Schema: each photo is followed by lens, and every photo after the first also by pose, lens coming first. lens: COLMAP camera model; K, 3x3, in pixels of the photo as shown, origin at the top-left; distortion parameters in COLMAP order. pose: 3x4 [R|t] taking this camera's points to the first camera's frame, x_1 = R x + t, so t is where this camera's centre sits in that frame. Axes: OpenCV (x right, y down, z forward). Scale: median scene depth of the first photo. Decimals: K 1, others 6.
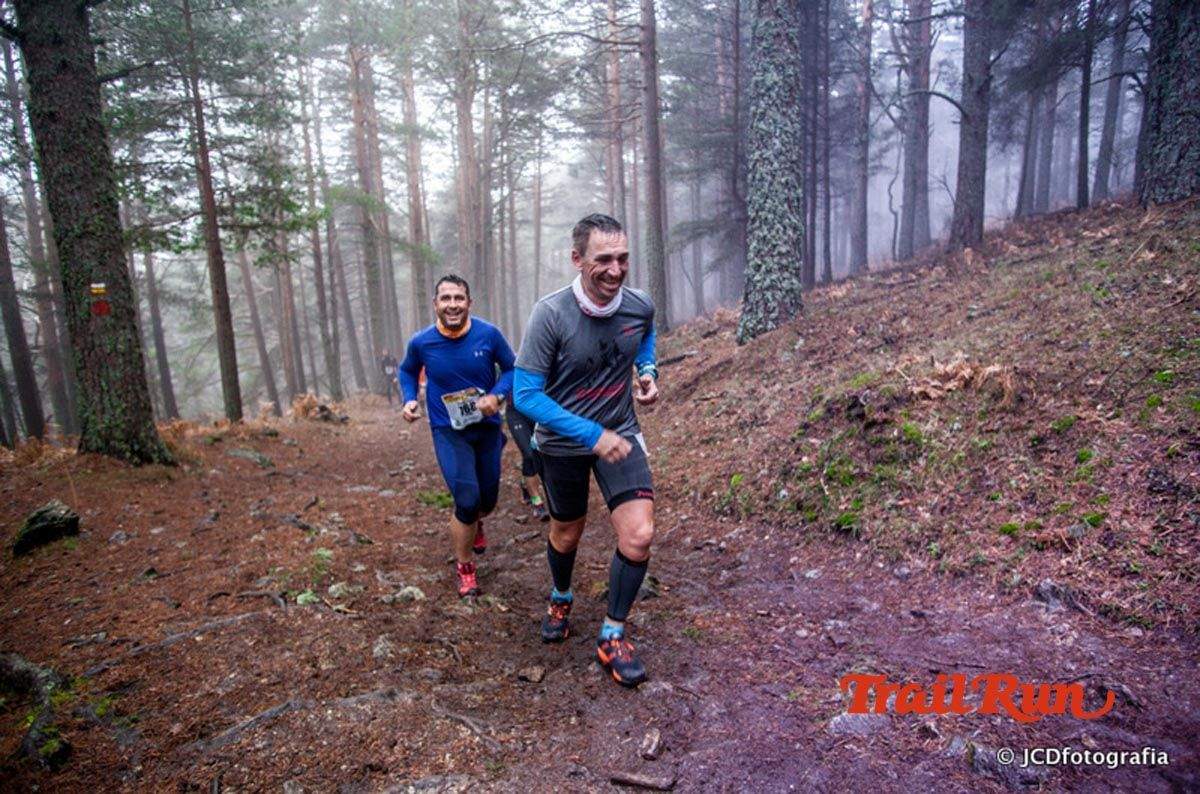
lens RADIAL K [[726.2, 0, 601.8], [0, 726.2, 405.6], [0, 0, 1]] dist [-0.093234, 0.051469]
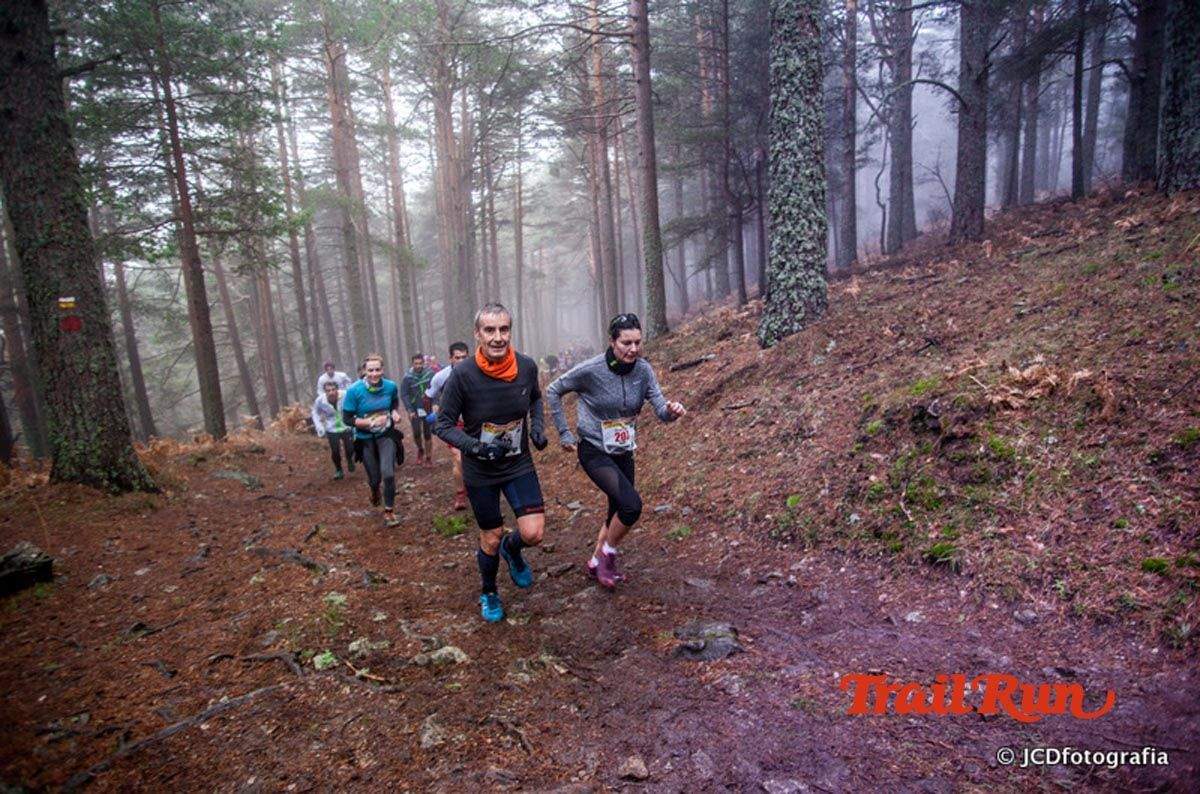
lens RADIAL K [[726.2, 0, 603.0], [0, 726.2, 405.1], [0, 0, 1]] dist [-0.093234, 0.051469]
pose [[0.999247, -0.026069, 0.028750, -0.051000], [0.026038, 0.999660, 0.001443, -0.017363], [-0.028778, -0.000693, 0.999586, 0.069451]]
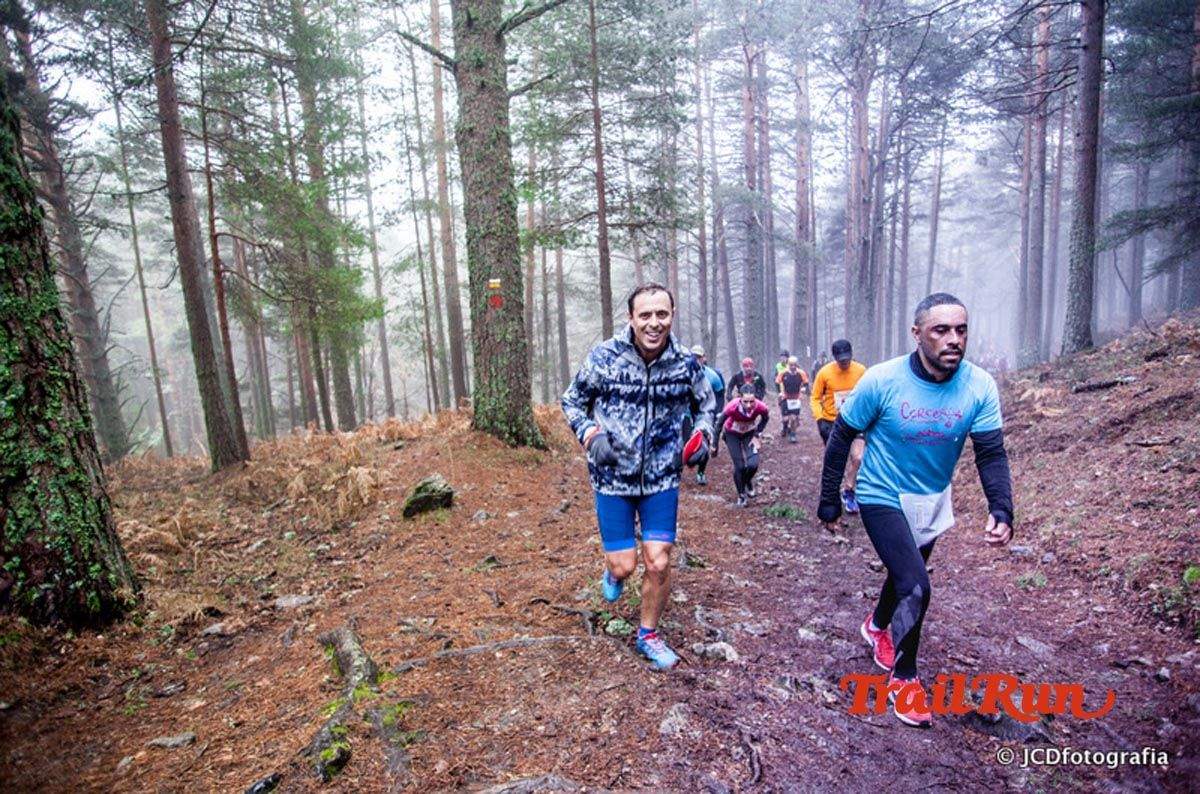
lens RADIAL K [[726.2, 0, 610.5], [0, 726.2, 404.5], [0, 0, 1]] dist [-0.093234, 0.051469]
pose [[0.875438, 0.085418, -0.475722, -0.001007], [-0.084190, 0.996162, 0.023937, -0.020283], [0.475941, 0.019095, 0.879270, 0.091236]]
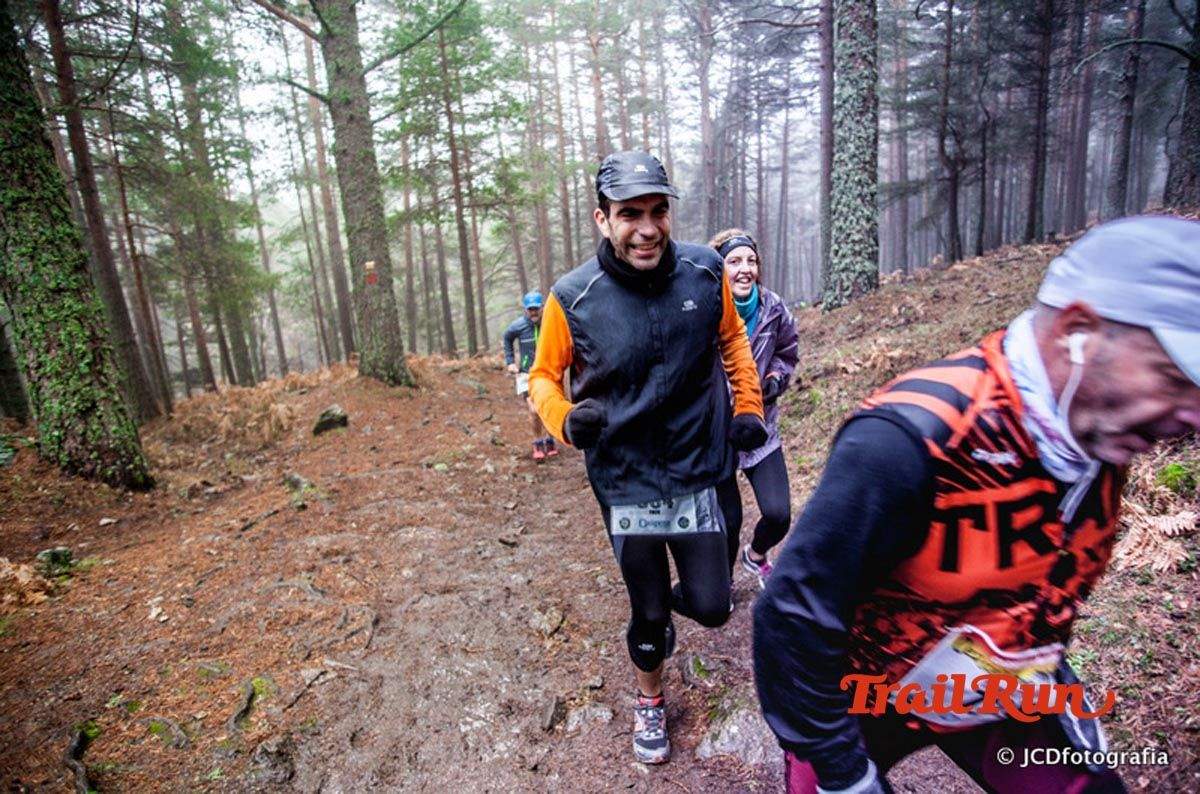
lens RADIAL K [[726.2, 0, 604.9], [0, 726.2, 401.4], [0, 0, 1]] dist [-0.093234, 0.051469]
pose [[0.934080, 0.070181, -0.350100, 0.305686], [-0.044106, 0.995663, 0.081914, -0.028298], [0.354330, -0.061073, 0.933124, -0.265178]]
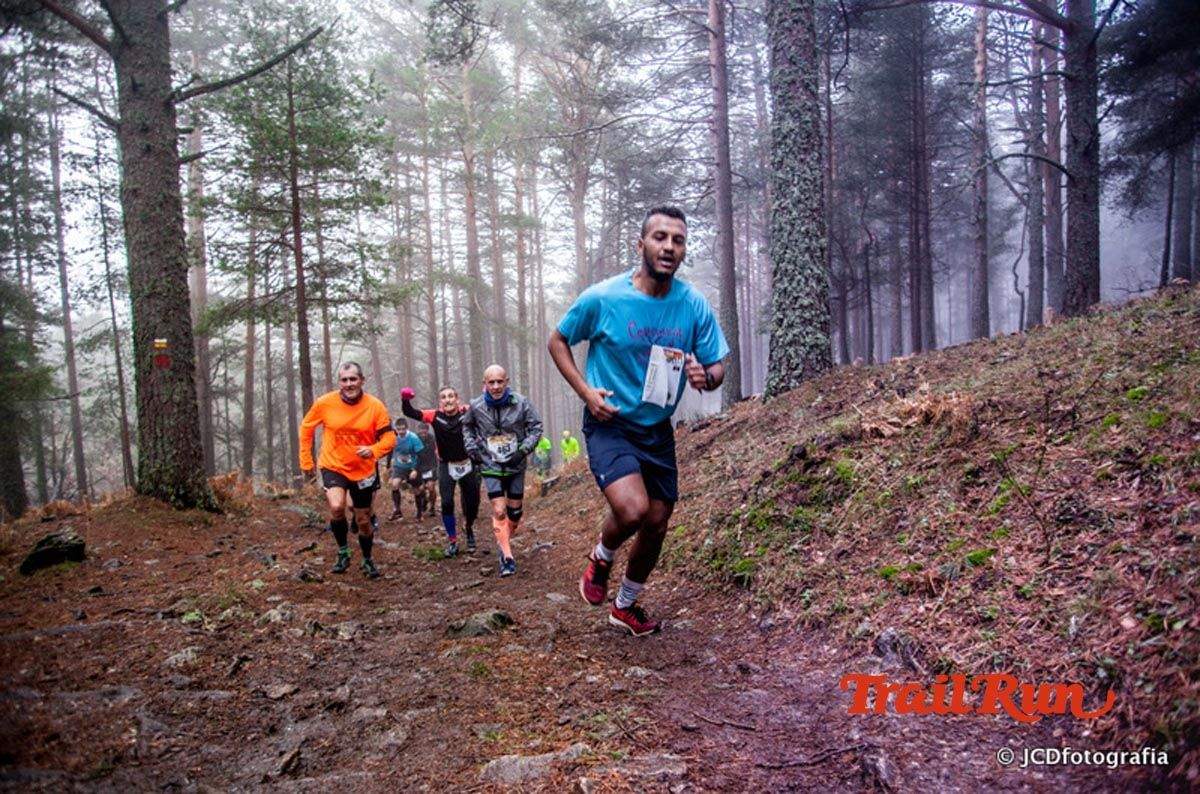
lens RADIAL K [[726.2, 0, 603.5], [0, 726.2, 405.0], [0, 0, 1]] dist [-0.093234, 0.051469]
pose [[0.982741, 0.012808, -0.184543, 0.173935], [-0.036566, 0.991366, -0.125921, 0.043531], [0.181337, 0.130495, 0.974725, 0.062876]]
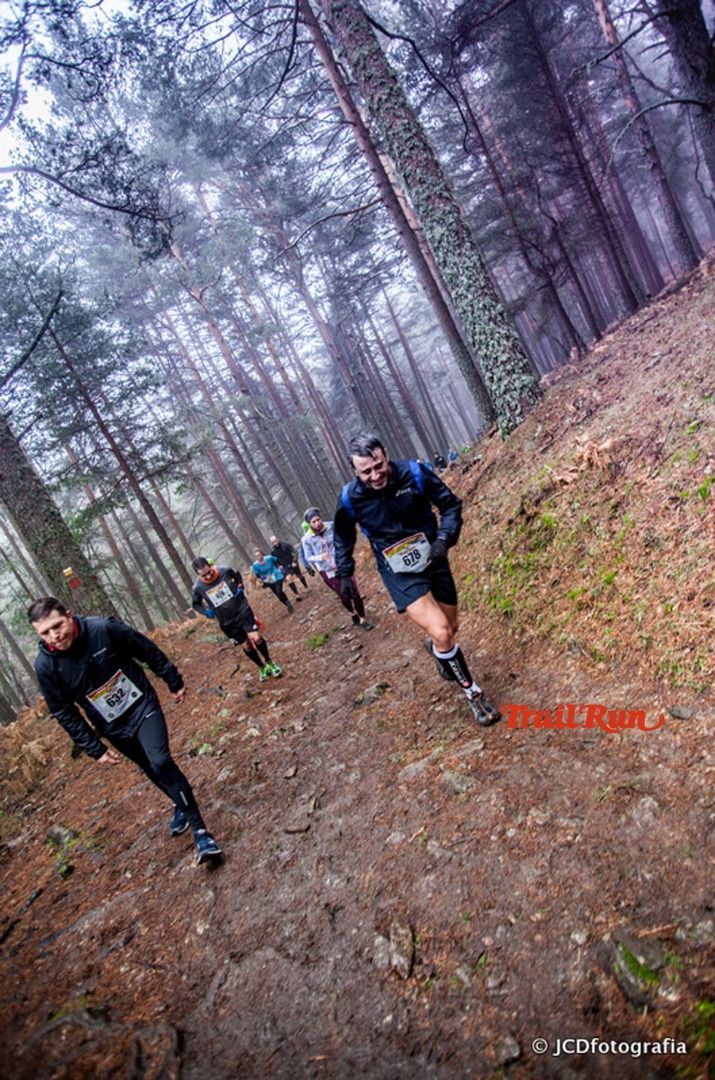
lens RADIAL K [[653.6, 0, 361.5], [0, 653.6, 534.8], [0, 0, 1]] dist [-0.093234, 0.051469]
pose [[0.897930, -0.334127, -0.286497, 0.257286], [0.352286, 0.935806, 0.012740, -0.040739], [0.263849, -0.112368, 0.957997, -0.127850]]
